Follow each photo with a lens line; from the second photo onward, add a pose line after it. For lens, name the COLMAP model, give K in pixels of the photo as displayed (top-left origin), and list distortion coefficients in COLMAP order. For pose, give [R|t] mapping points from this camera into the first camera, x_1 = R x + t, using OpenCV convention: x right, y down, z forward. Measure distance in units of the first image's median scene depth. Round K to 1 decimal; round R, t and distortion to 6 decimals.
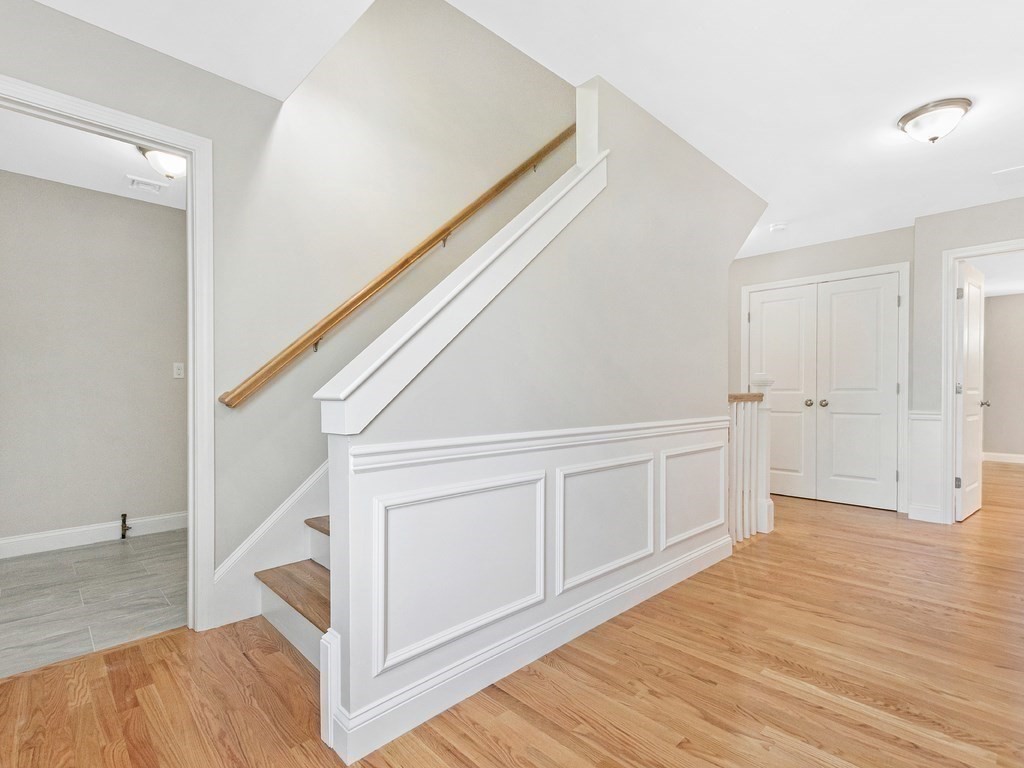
lens RADIAL K [[496.4, 0, 507.8], [0, 496.4, 389.4], [0, 0, 1]] dist [0.013459, 0.000202]
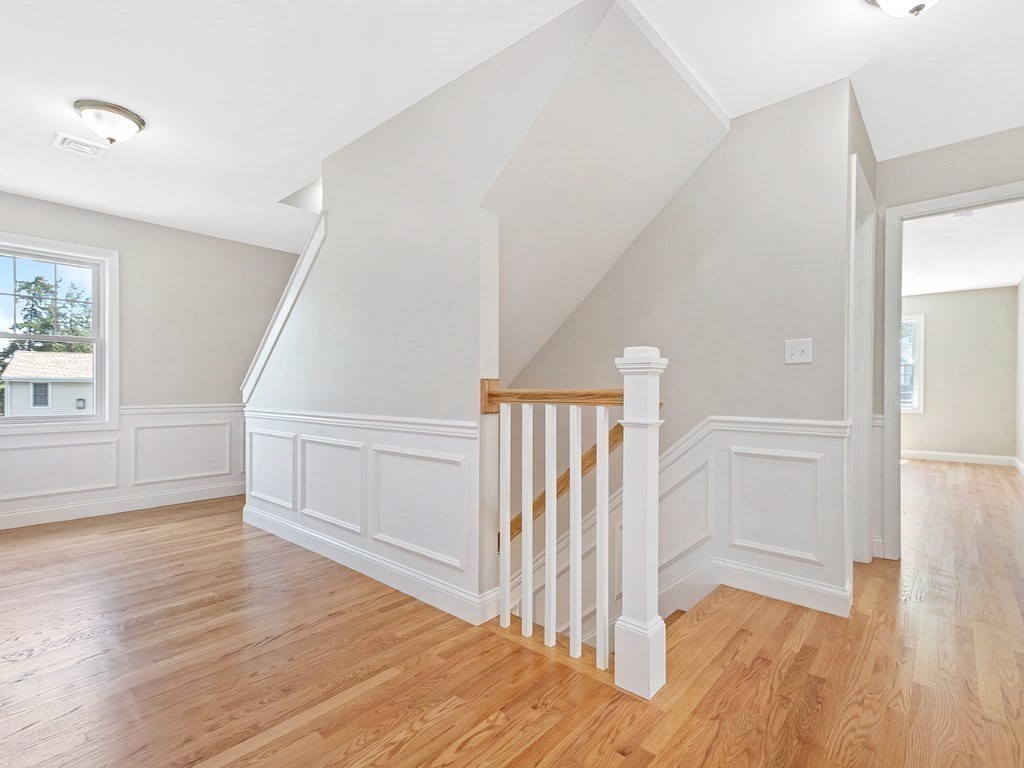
lens RADIAL K [[496.4, 0, 508.4], [0, 496.4, 385.9], [0, 0, 1]] dist [0.013459, 0.000202]
pose [[0.089946, -0.003134, -0.995942, 1.330034], [-0.002975, 0.999990, -0.003416, 0.012184], [0.995942, 0.003270, 0.089935, 1.161852]]
